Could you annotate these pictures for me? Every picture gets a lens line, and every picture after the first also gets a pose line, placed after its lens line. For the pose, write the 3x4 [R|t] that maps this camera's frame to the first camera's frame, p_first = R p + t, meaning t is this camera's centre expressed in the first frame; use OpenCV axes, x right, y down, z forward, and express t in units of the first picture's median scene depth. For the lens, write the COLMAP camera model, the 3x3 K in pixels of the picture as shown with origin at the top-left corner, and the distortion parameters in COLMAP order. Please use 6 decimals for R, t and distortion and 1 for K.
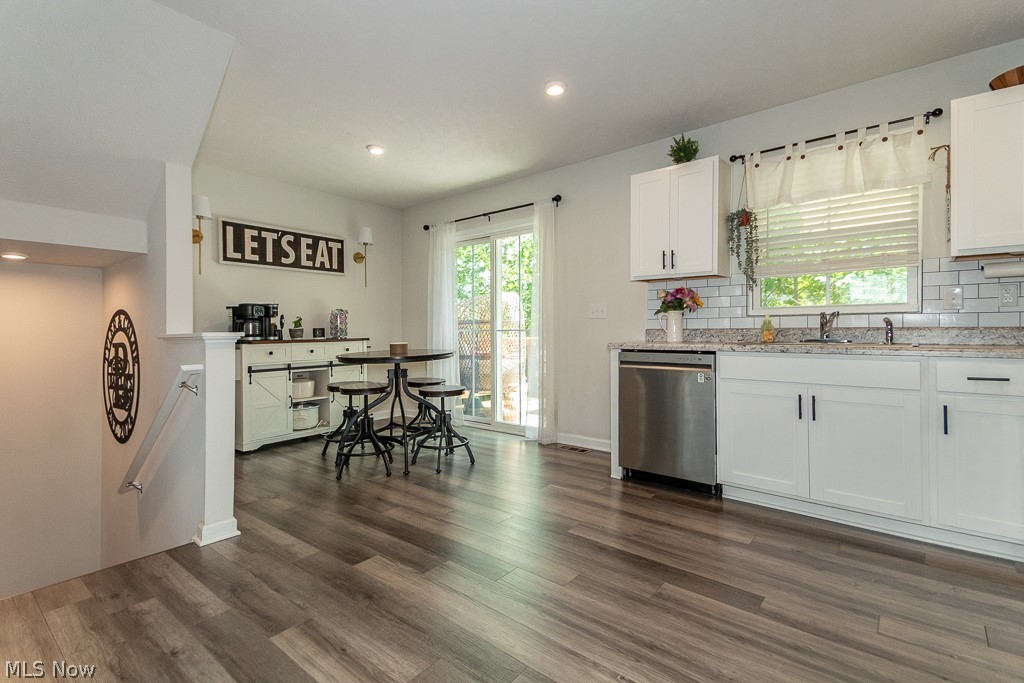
lens RADIAL K [[484.0, 0, 505.6], [0, 484.0, 323.2], [0, 0, 1]] dist [0.058606, -0.015452]
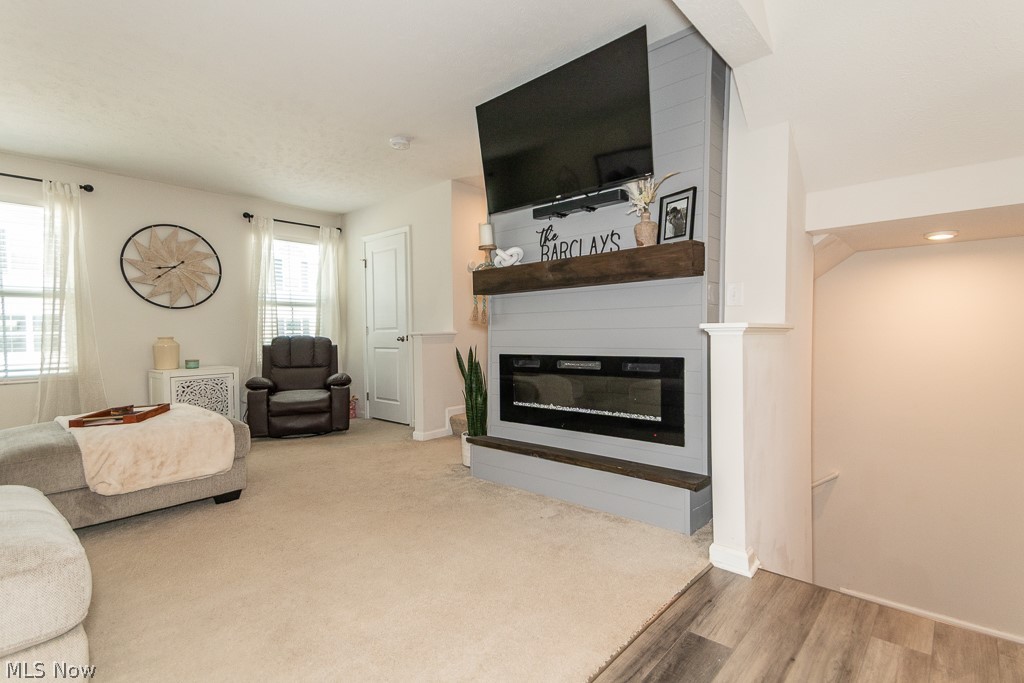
lens RADIAL K [[484.0, 0, 511.2], [0, 484.0, 343.1], [0, 0, 1]] dist [0.058606, -0.015452]
pose [[-0.020127, 0.027937, -0.999407, -0.029241], [0.029951, 0.999178, 0.027328, 0.016084], [0.999349, -0.029383, -0.020948, 0.235105]]
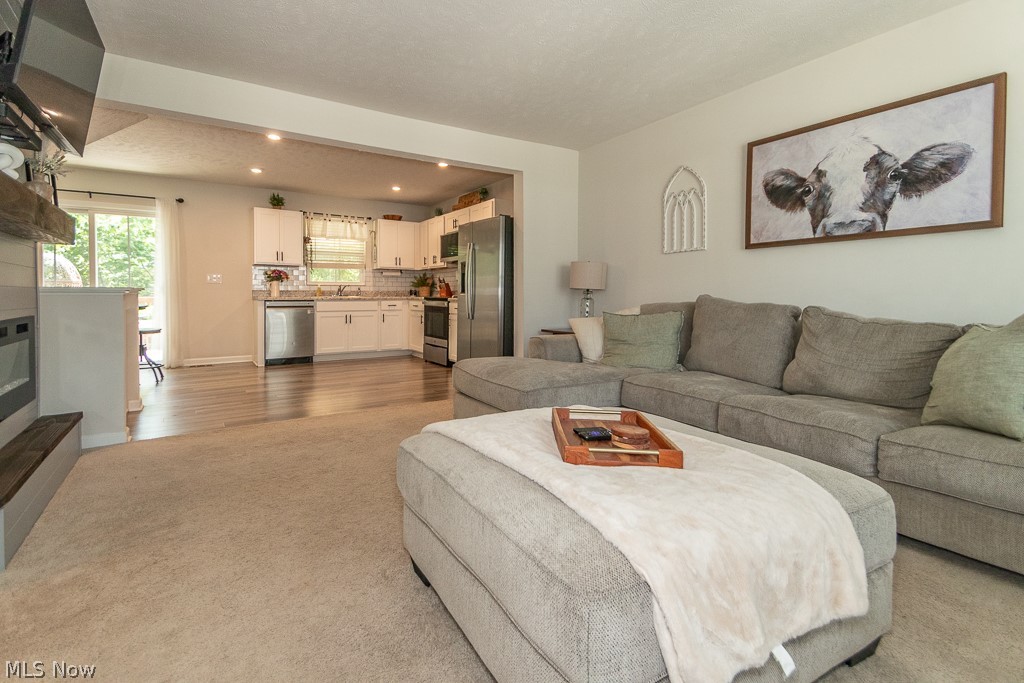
lens RADIAL K [[484.0, 0, 499.4], [0, 484.0, 308.7], [0, 0, 1]] dist [0.058606, -0.015452]
pose [[0.301686, -0.019318, 0.953212, -1.360594], [-0.013139, 0.999616, 0.024417, 0.026854], [-0.953317, -0.019891, 0.301316, -0.494959]]
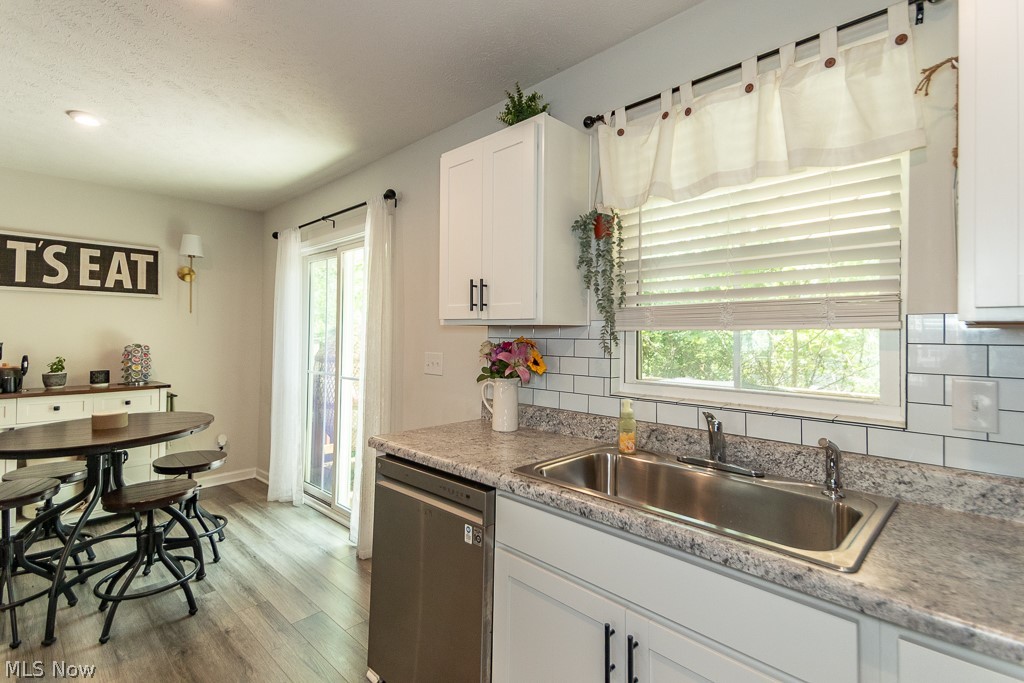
lens RADIAL K [[484.0, 0, 504.7], [0, 484.0, 323.0], [0, 0, 1]] dist [0.058606, -0.015452]
pose [[0.997419, 0.013271, -0.070565, 0.416775], [-0.014146, 0.999829, -0.011908, -0.092246], [0.070395, 0.012875, 0.997436, 0.431960]]
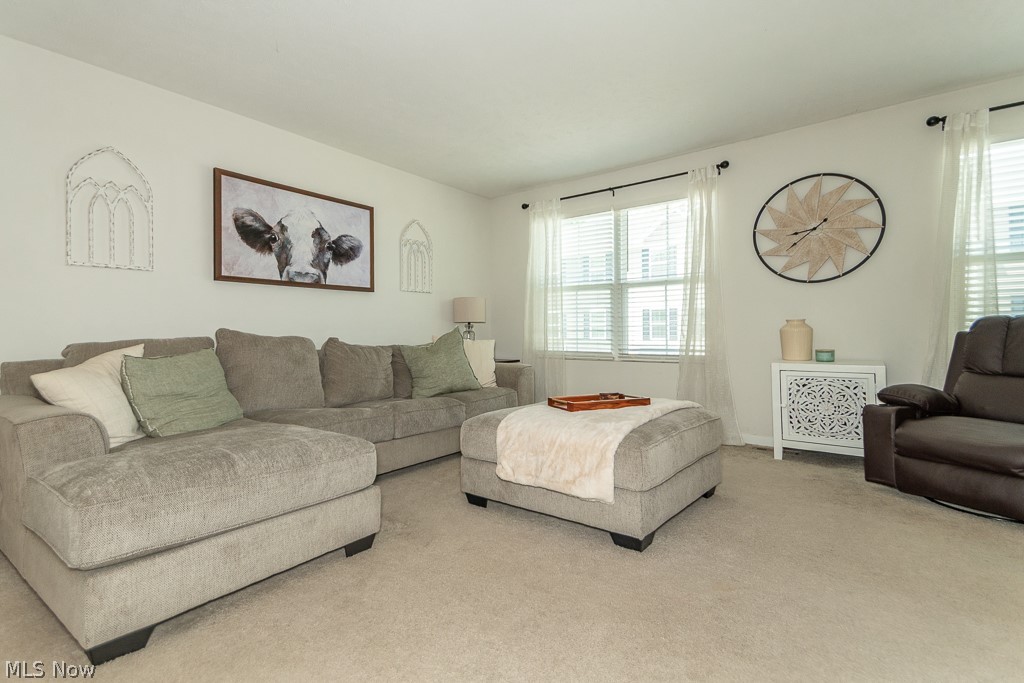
lens RADIAL K [[484.0, 0, 503.1], [0, 484.0, 325.2], [0, 0, 1]] dist [0.058606, -0.015452]
pose [[-0.999761, 0.013706, -0.017028, -0.738925], [0.014228, 0.999421, -0.030913, 0.046397], [0.016595, -0.031148, -0.999377, 0.323876]]
